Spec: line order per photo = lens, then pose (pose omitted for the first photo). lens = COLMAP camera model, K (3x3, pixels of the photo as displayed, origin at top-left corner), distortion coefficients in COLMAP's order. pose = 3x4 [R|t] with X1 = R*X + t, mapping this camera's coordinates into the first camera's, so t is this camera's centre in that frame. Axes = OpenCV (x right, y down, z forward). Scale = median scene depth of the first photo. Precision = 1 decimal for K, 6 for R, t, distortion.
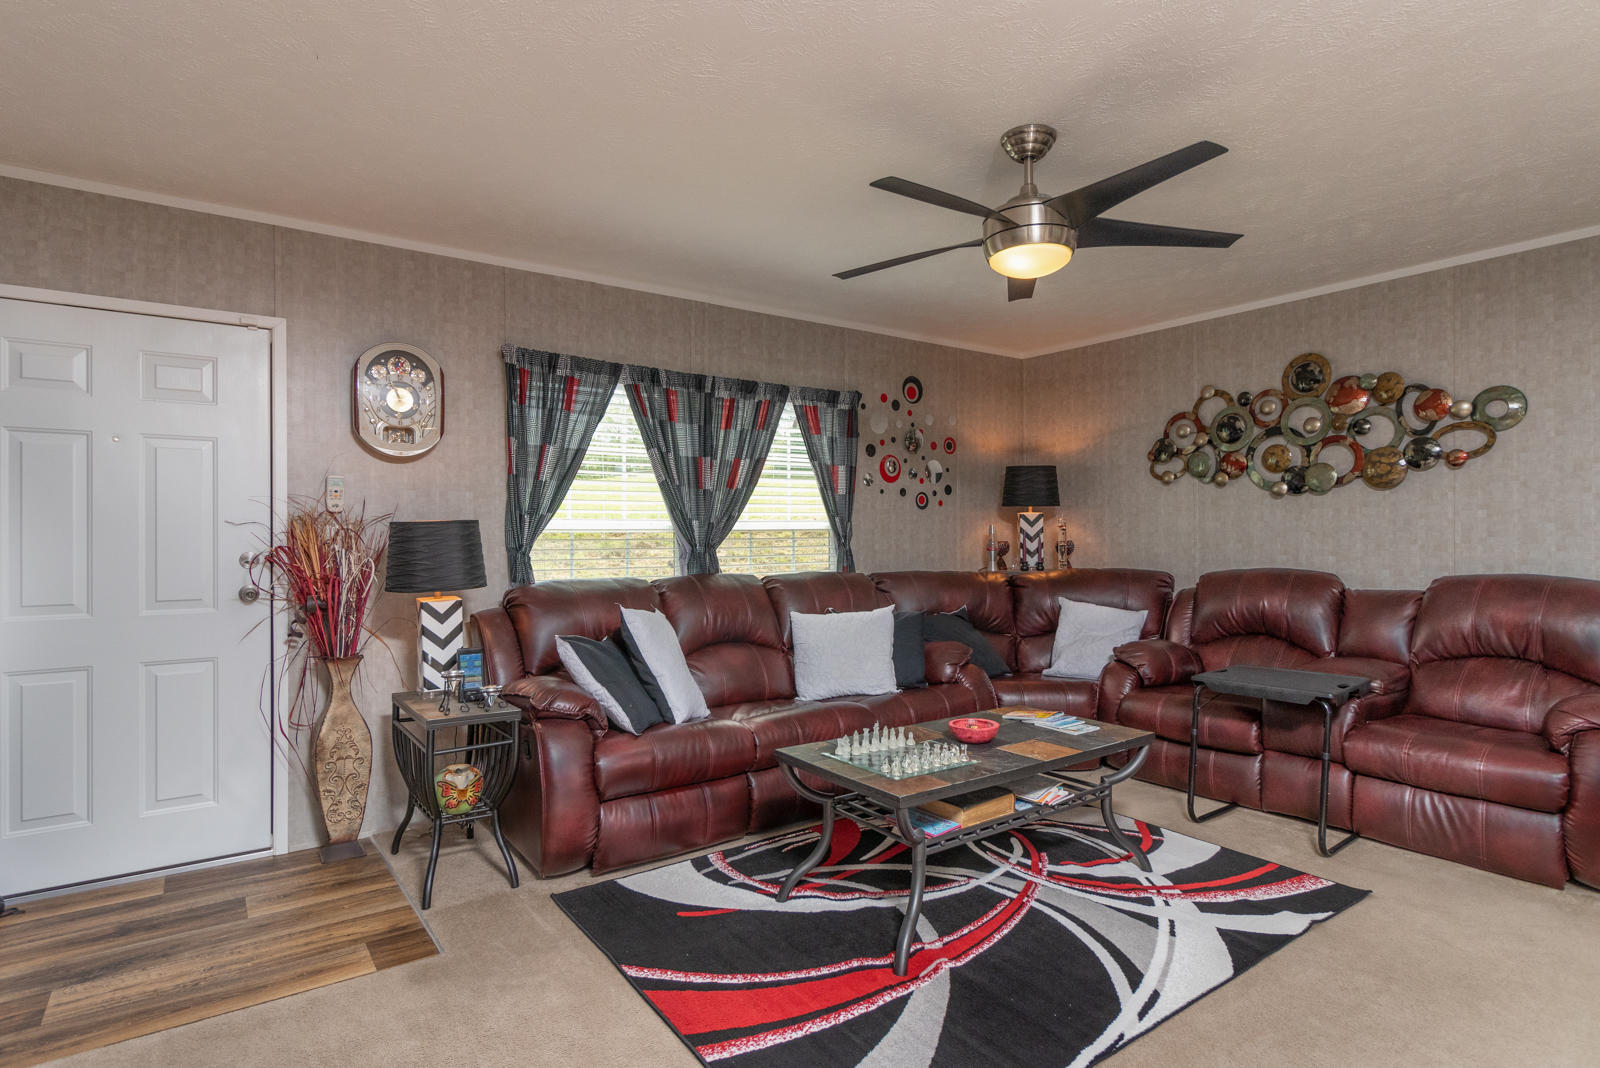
lens RADIAL K [[824.5, 0, 800.0], [0, 824.5, 534.0], [0, 0, 1]] dist [0.000861, -0.001164]
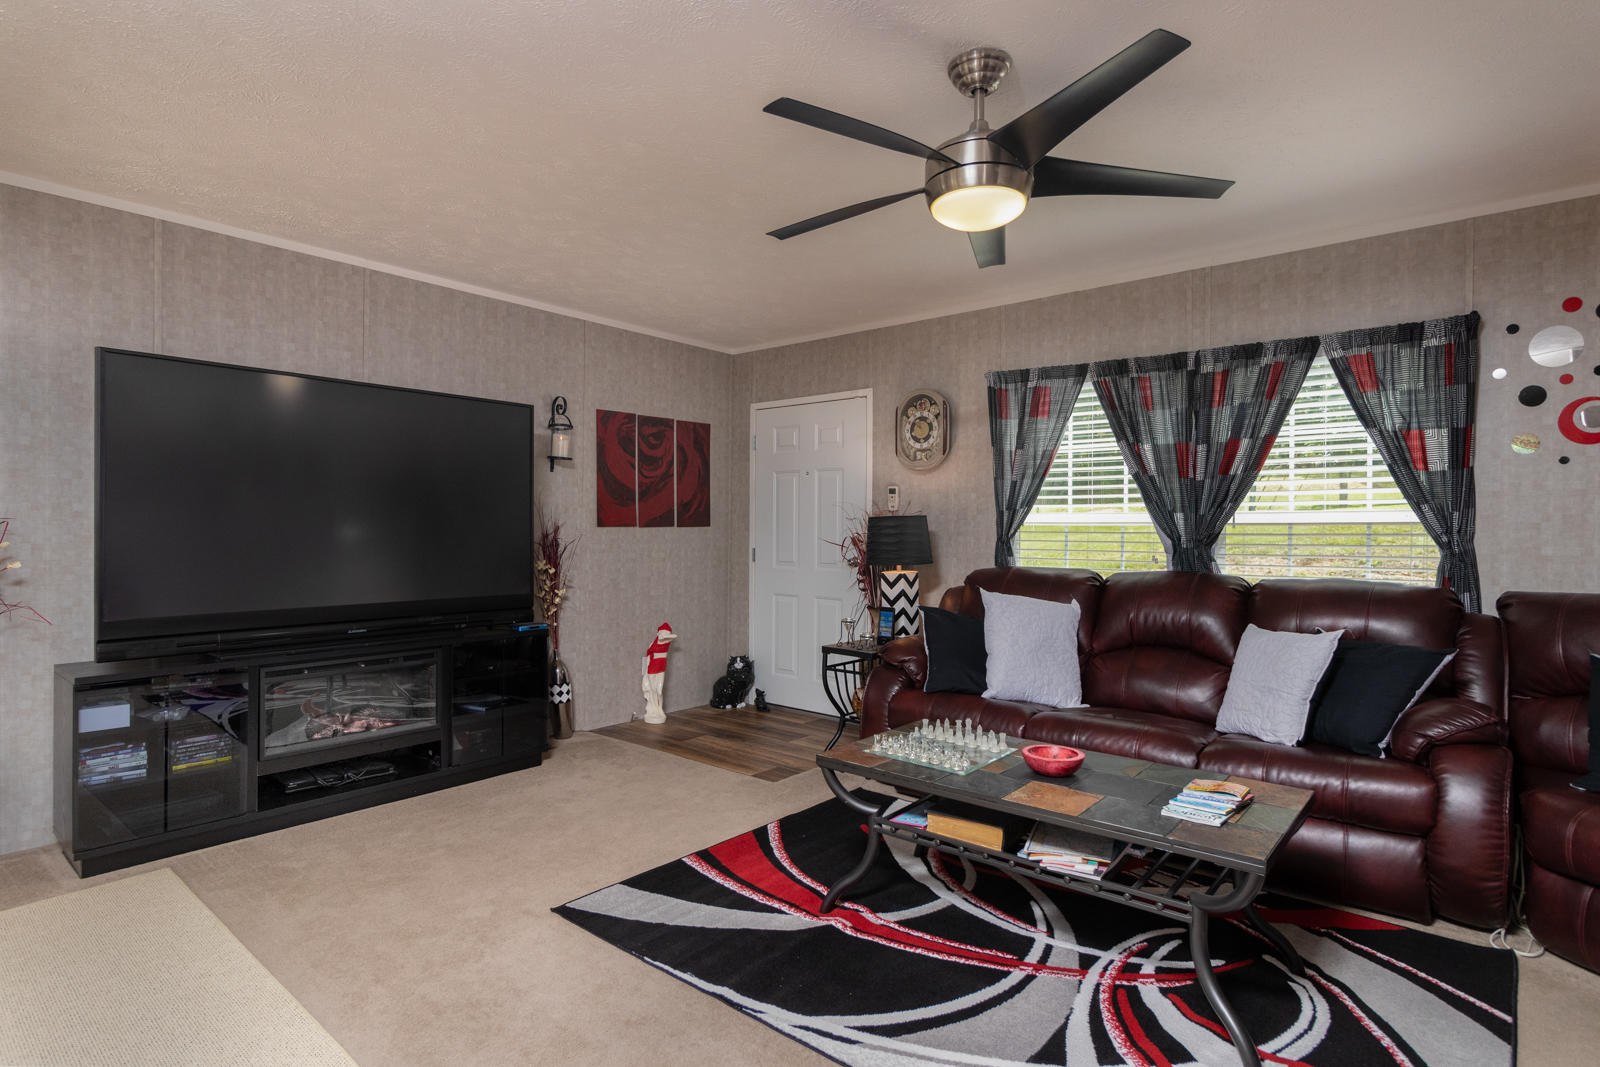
lens RADIAL K [[812.0, 0, 800.0], [0, 812.0, 533.5], [0, 0, 1]] dist [-0.018644, -0.000100]
pose [[0.246709, 0.009775, -0.969040, 0.905504], [-0.008574, 0.999932, 0.007904, 0.004109], [0.969052, 0.006359, 0.246776, 0.527359]]
